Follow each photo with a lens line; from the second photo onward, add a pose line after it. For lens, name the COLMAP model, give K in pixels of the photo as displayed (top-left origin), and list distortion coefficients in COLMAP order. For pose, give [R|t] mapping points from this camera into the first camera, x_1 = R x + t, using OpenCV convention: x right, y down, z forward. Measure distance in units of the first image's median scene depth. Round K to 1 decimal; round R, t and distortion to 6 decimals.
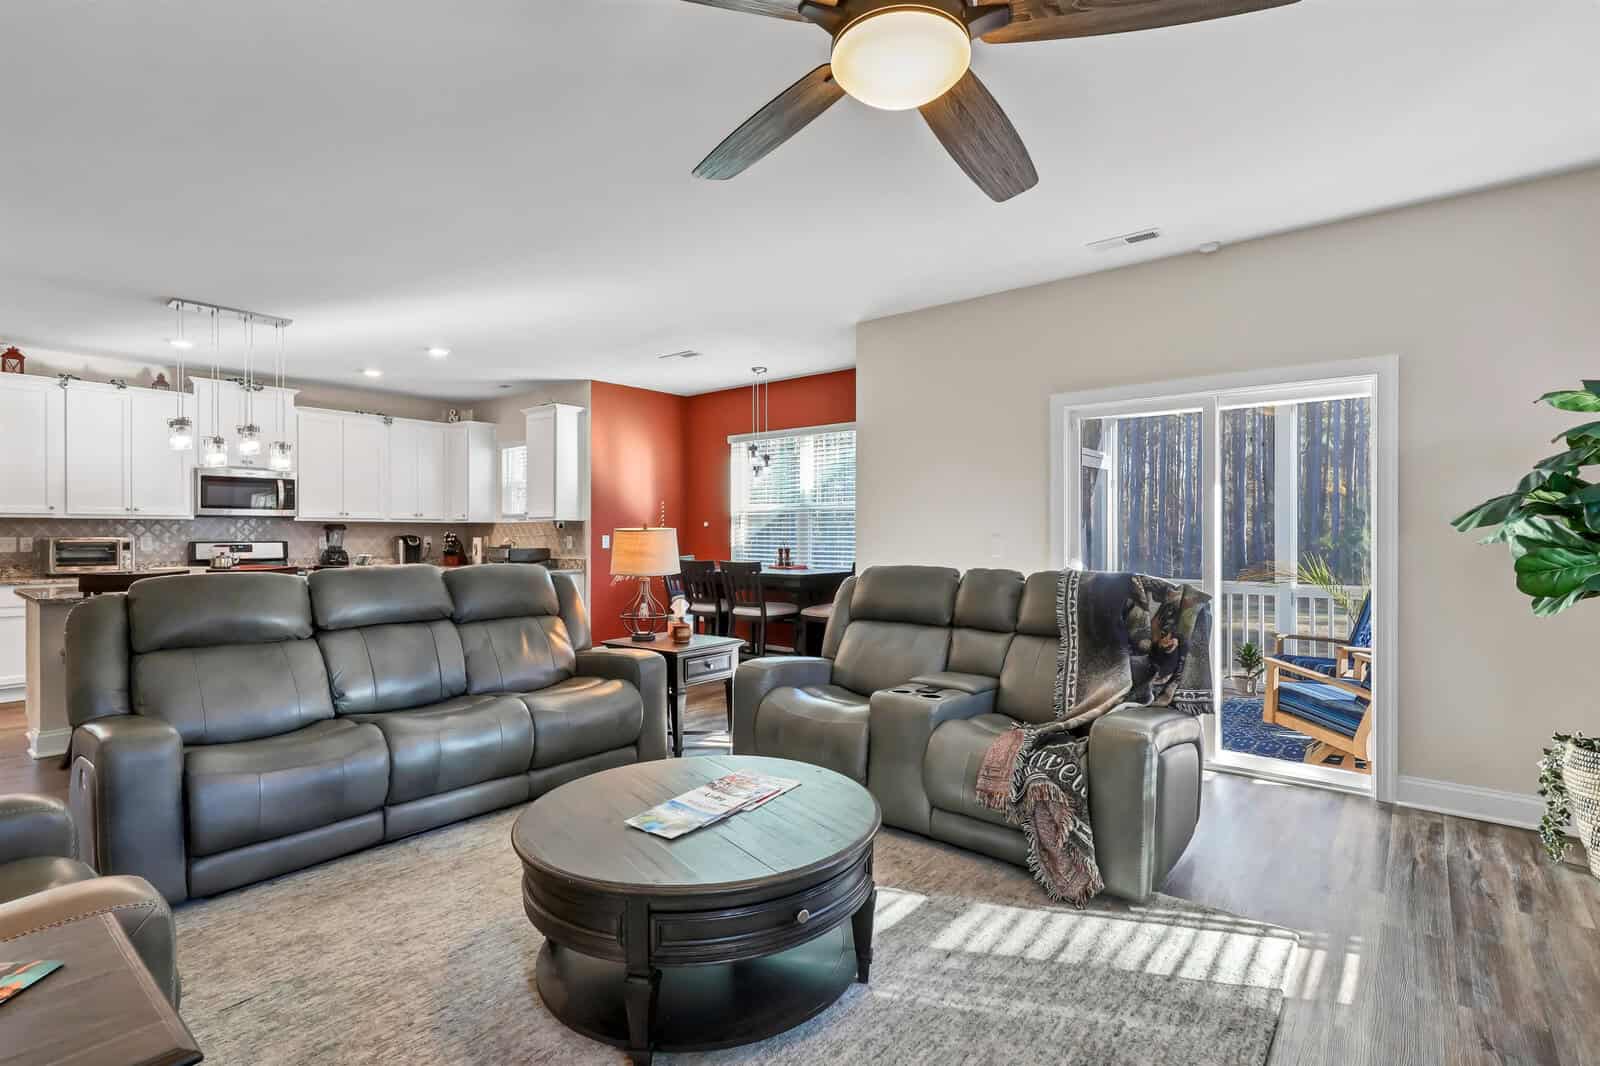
lens RADIAL K [[756.5, 0, 802.7], [0, 756.5, 540.8], [0, 0, 1]] dist [0.019743, -0.000061]
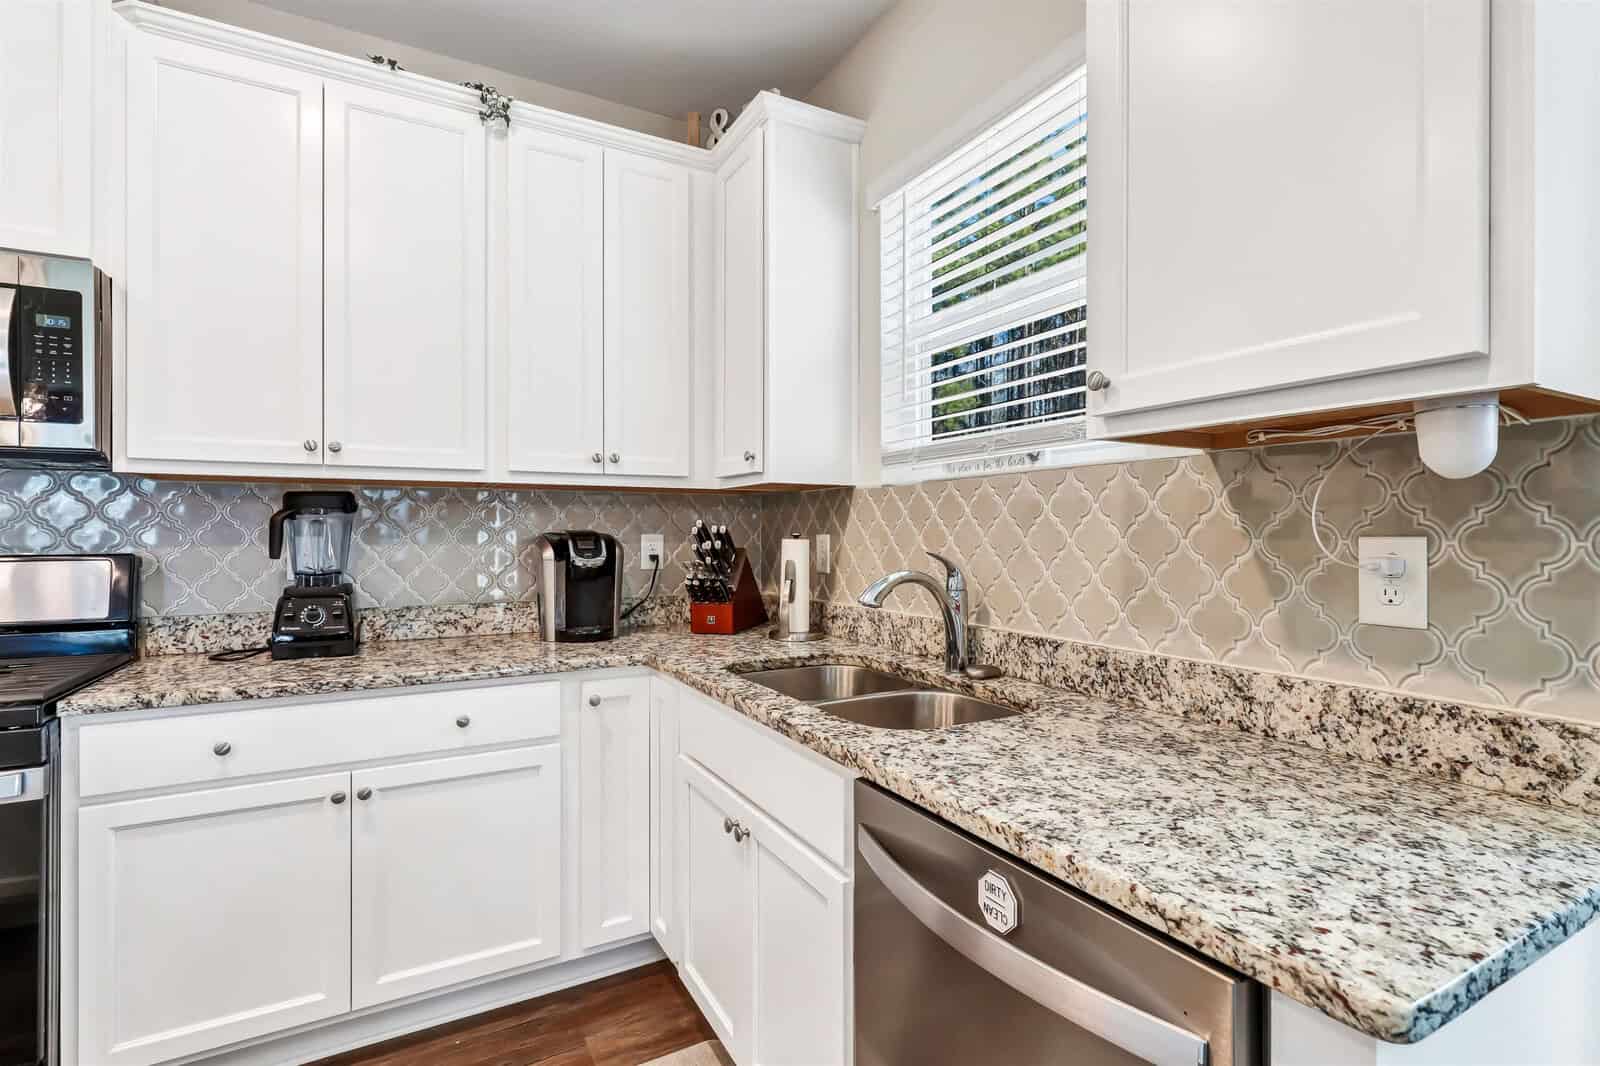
lens RADIAL K [[735.0, 0, 800.0], [0, 735.0, 533.0], [0, 0, 1]] dist [-0.003154, -0.000263]
pose [[0.929289, -0.001560, -0.369351, -0.397168], [0.000069, 0.999992, -0.004052, -0.006551], [0.369354, 0.003740, 0.929281, 0.909786]]
